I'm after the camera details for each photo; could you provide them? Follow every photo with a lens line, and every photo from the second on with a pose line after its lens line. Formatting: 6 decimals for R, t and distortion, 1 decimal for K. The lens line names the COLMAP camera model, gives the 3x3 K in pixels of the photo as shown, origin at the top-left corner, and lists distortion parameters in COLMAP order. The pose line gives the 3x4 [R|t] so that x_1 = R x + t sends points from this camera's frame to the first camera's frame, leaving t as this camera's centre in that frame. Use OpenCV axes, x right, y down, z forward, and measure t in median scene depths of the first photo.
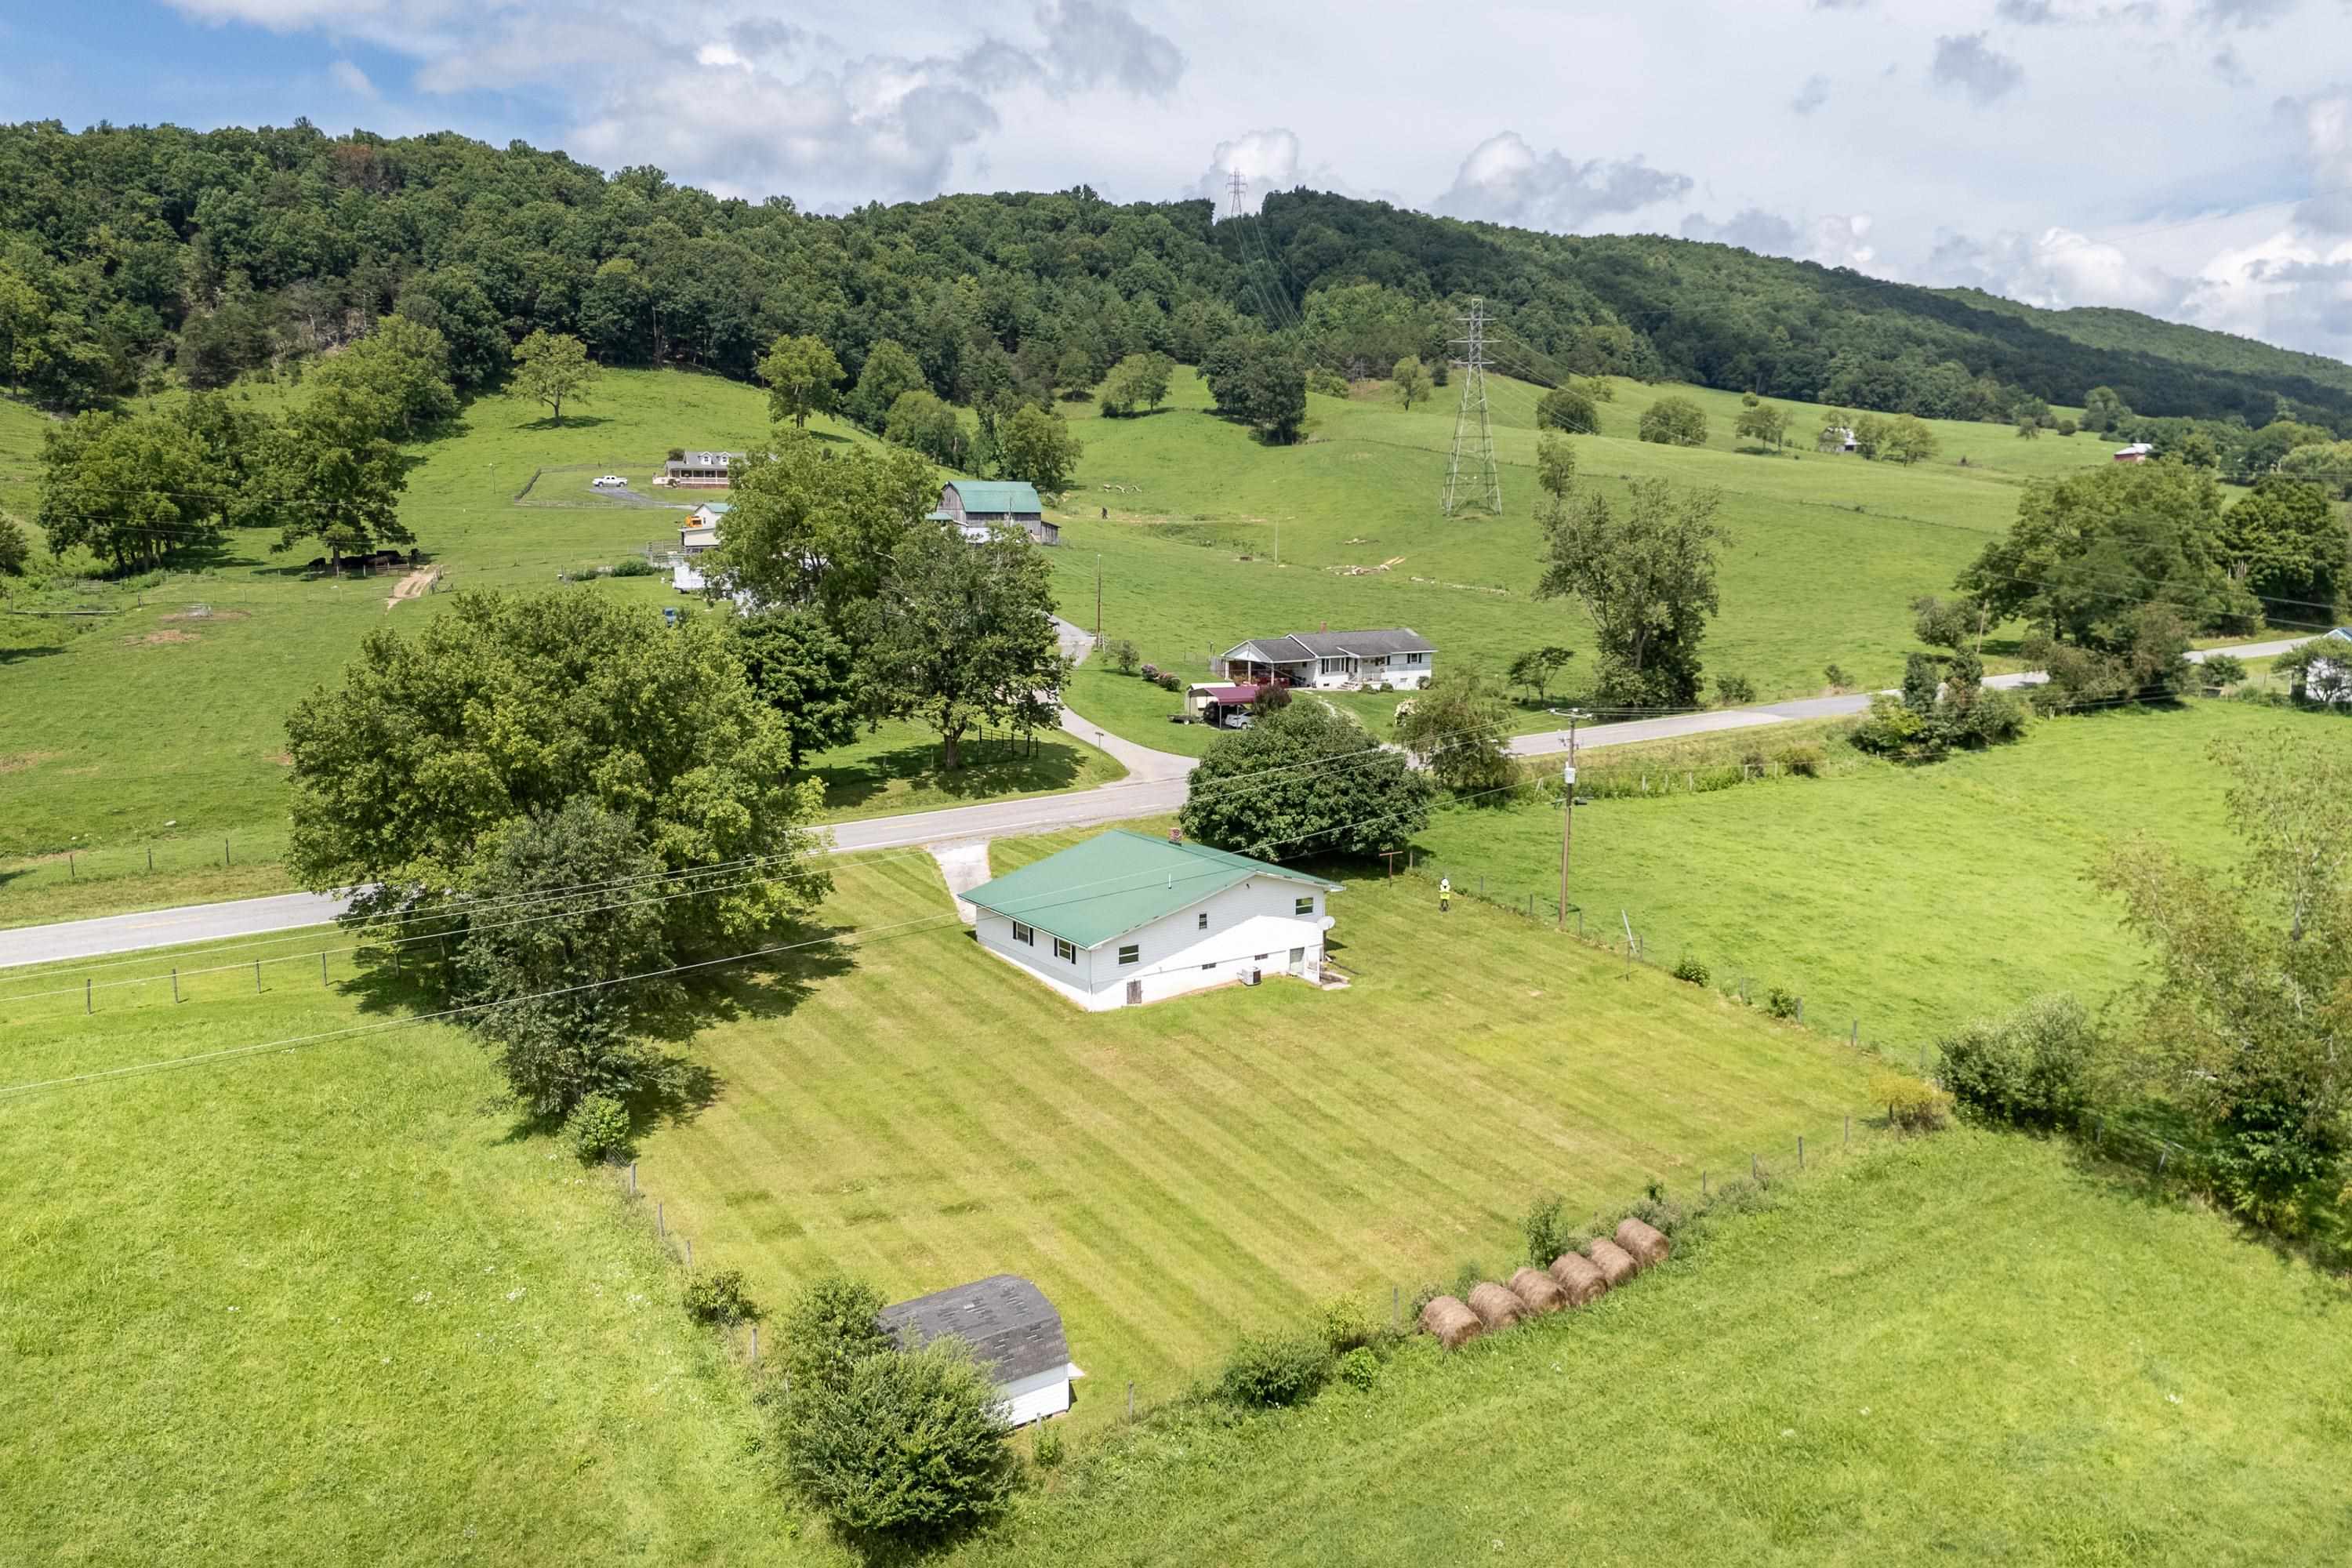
lens RADIAL K [[1733.6, 0, 1169.3], [0, 1733.6, 795.7], [0, 0, 1]] dist [0.067405, -0.068102]
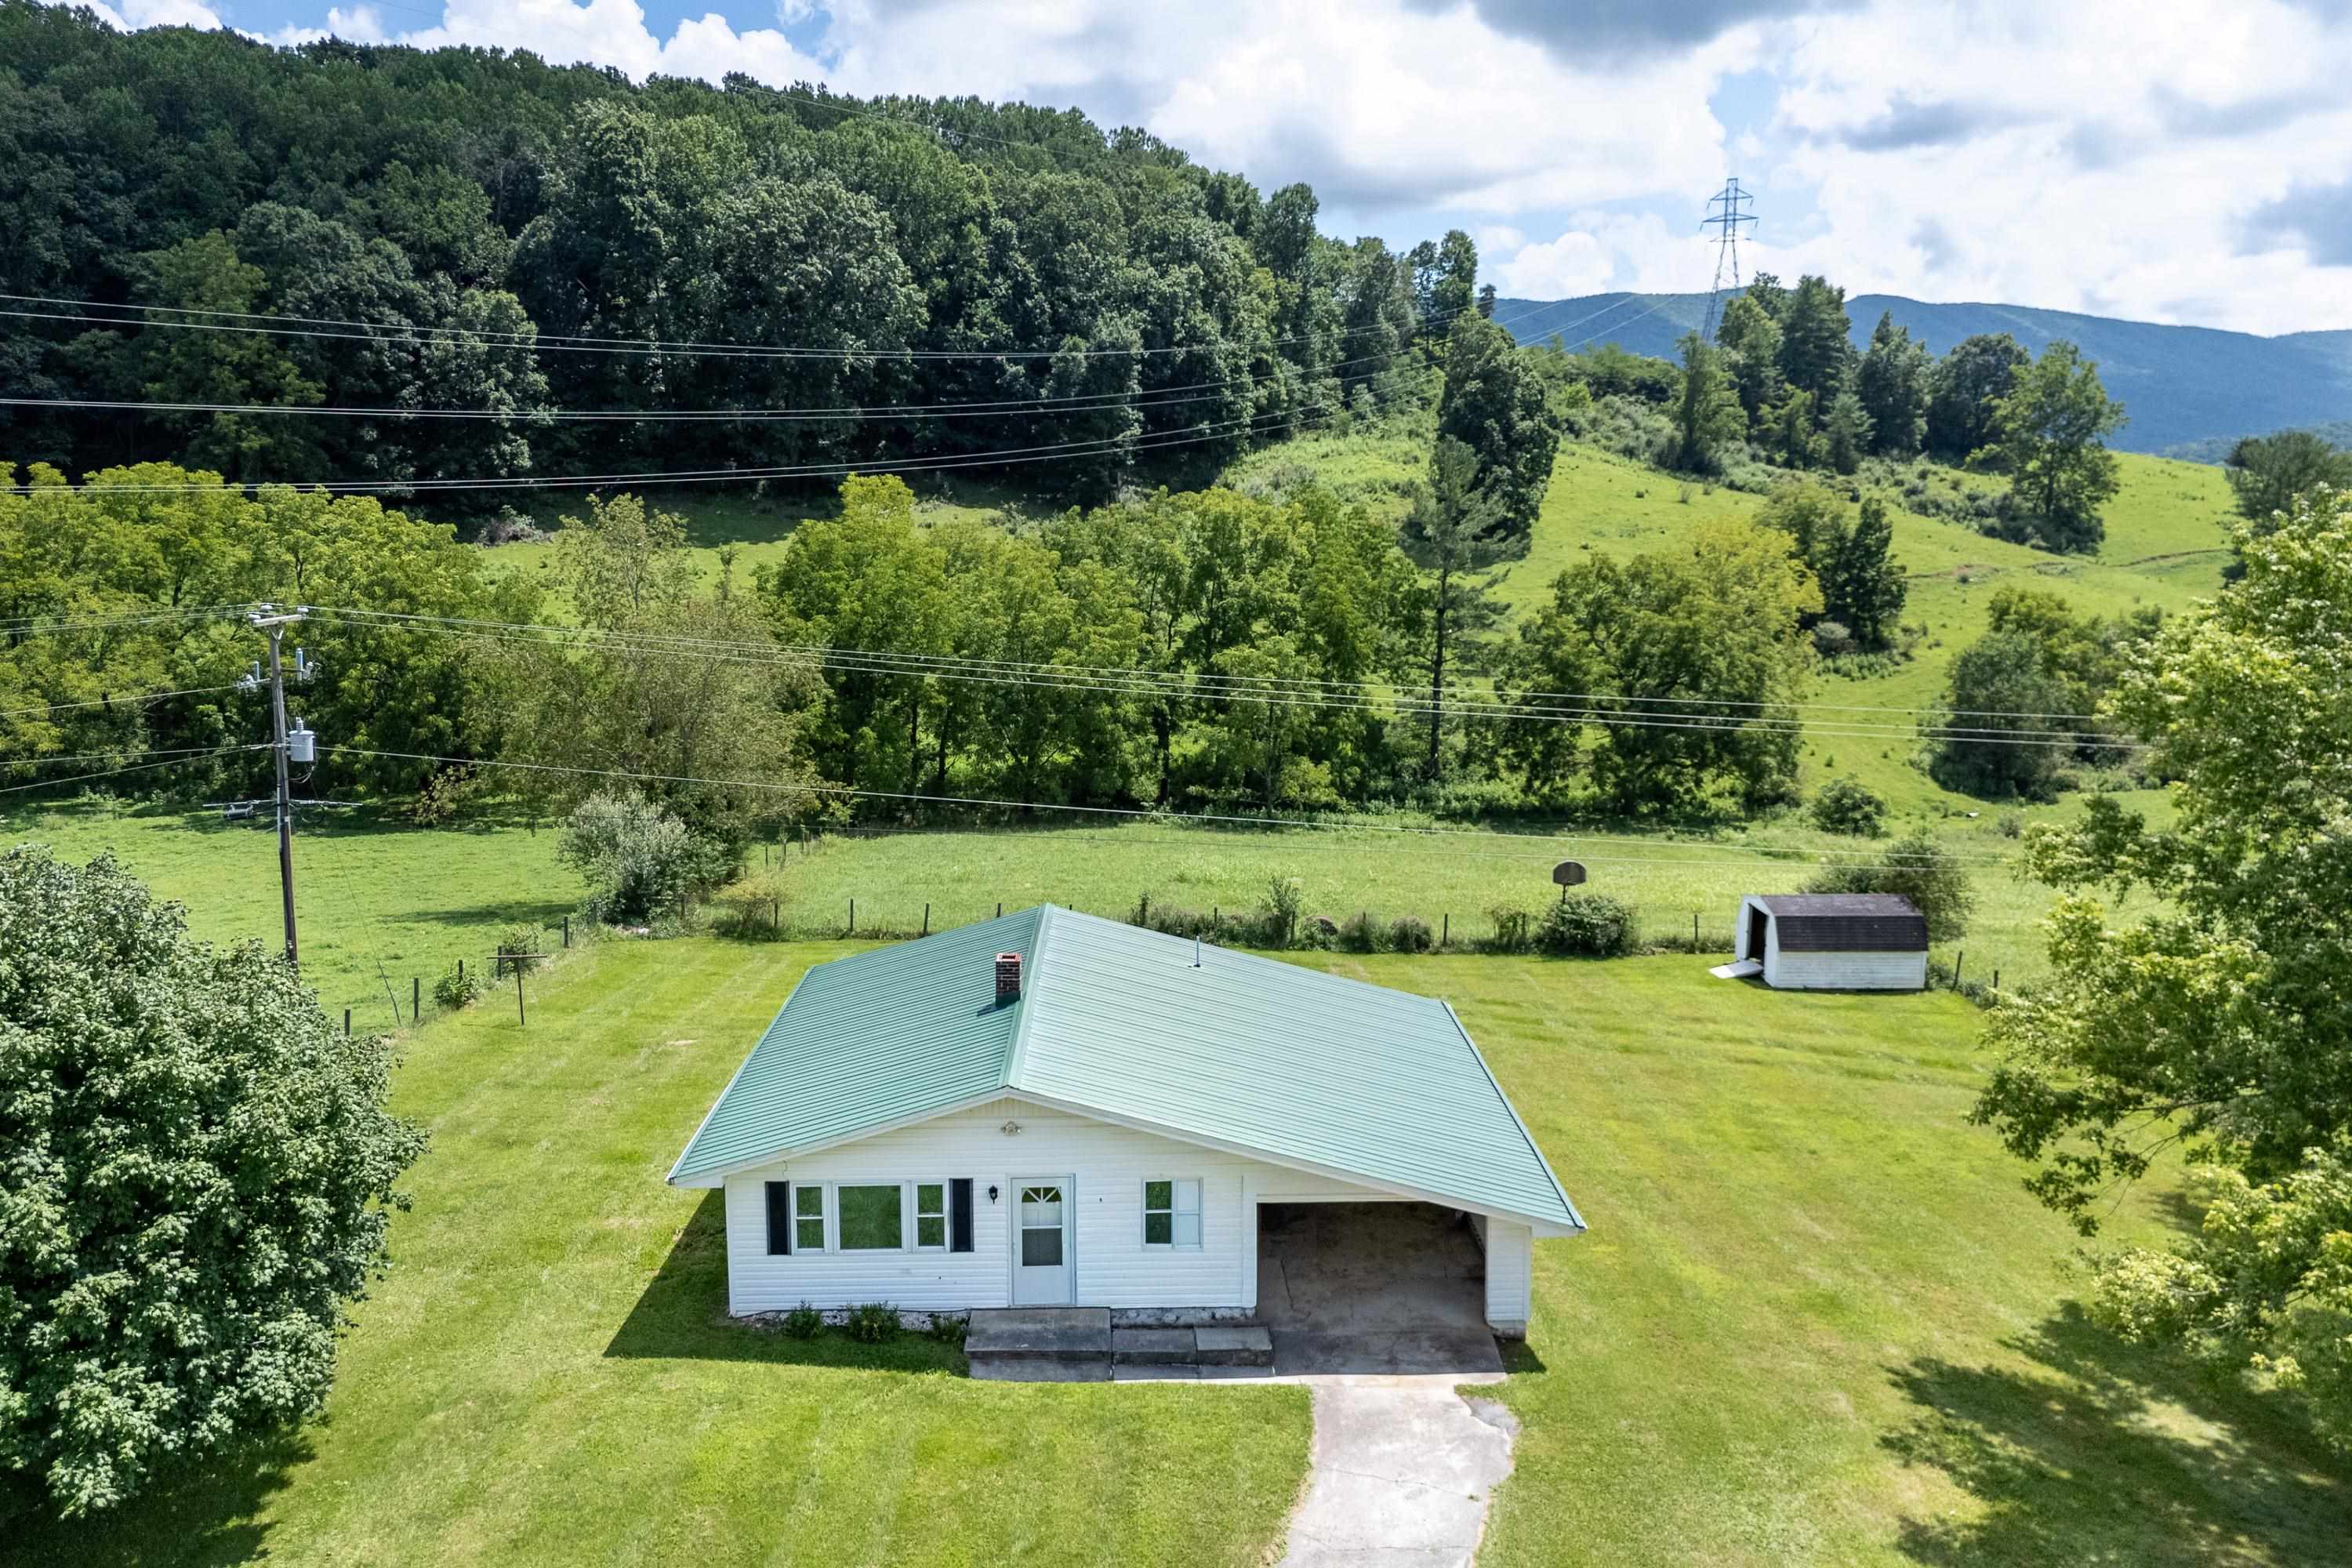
lens RADIAL K [[1733.6, 0, 1177.5], [0, 1733.6, 803.0], [0, 0, 1]] dist [0.067405, -0.068102]
pose [[-0.842588, -0.094562, 0.530192, -0.075617], [0.090219, 0.945769, 0.312059, -0.042606], [-0.530948, 0.310771, -0.788363, 0.424545]]
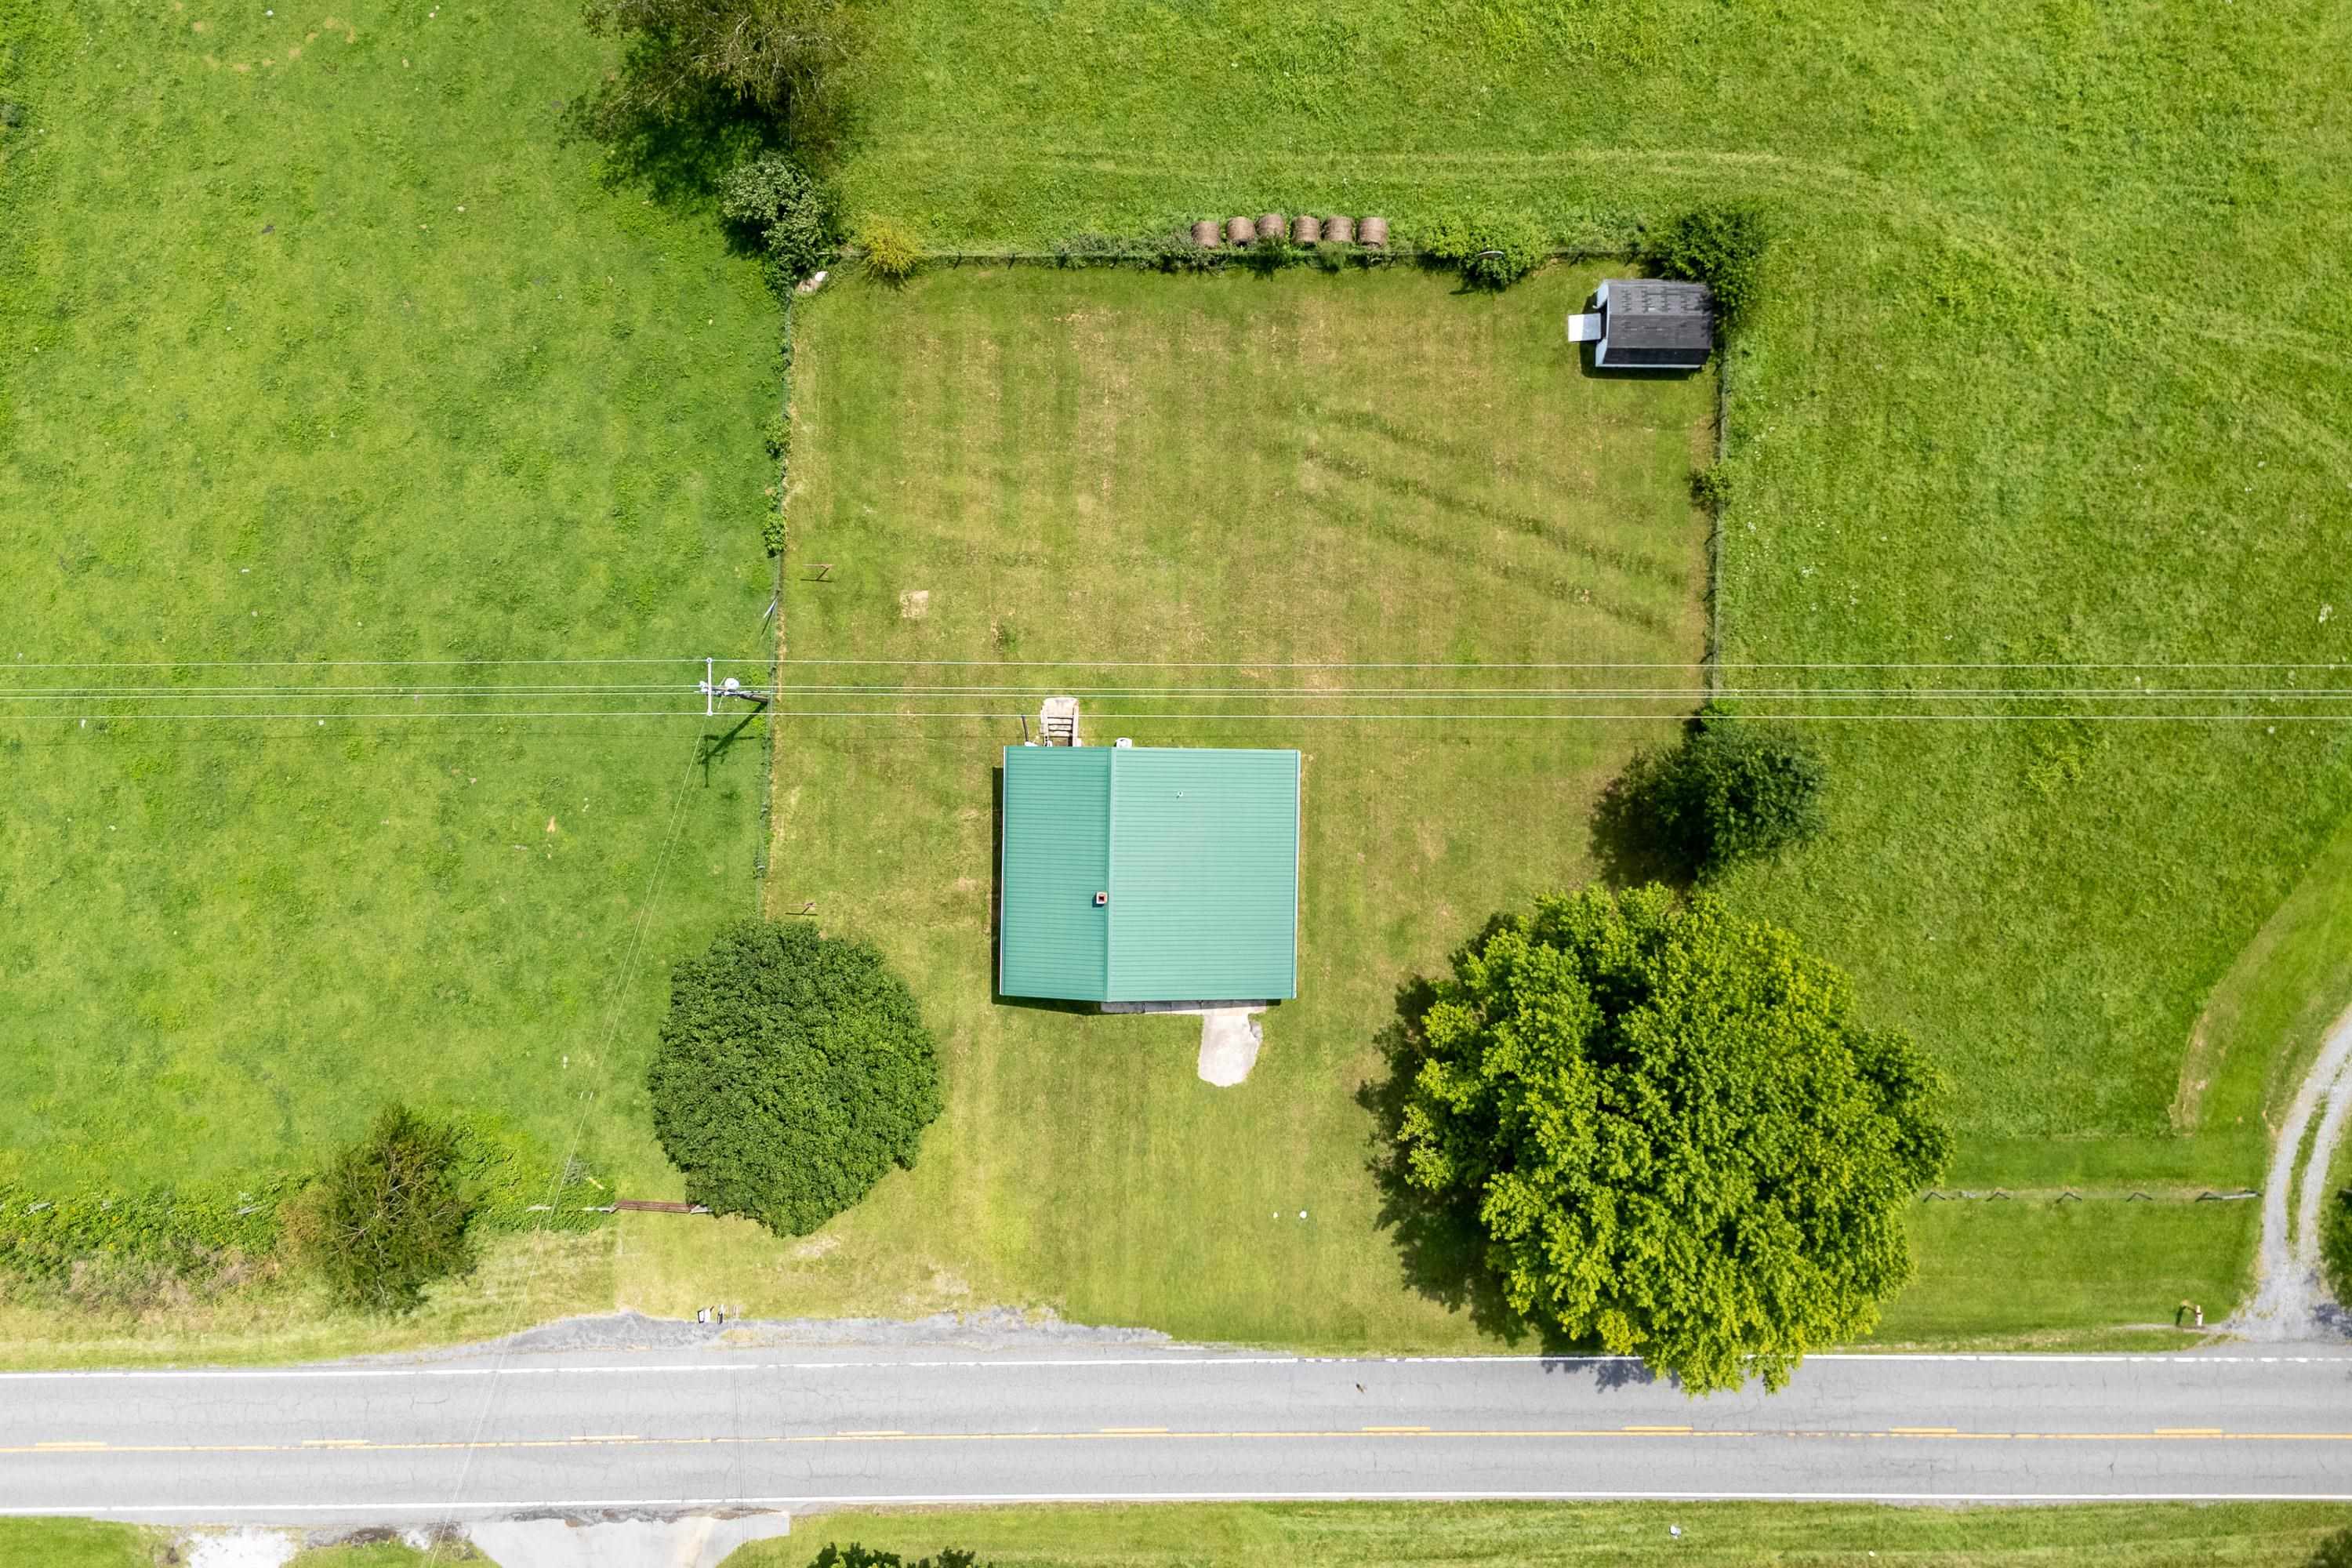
lens RADIAL K [[1733.6, 0, 1181.1], [0, 1733.6, 766.4], [0, 0, 1]] dist [0.067405, -0.068102]
pose [[-0.820610, -0.571487, 0.001280, 0.002639], [0.111853, -0.158415, 0.981017, -0.306769], [-0.560435, 0.805176, 0.193919, 0.243705]]
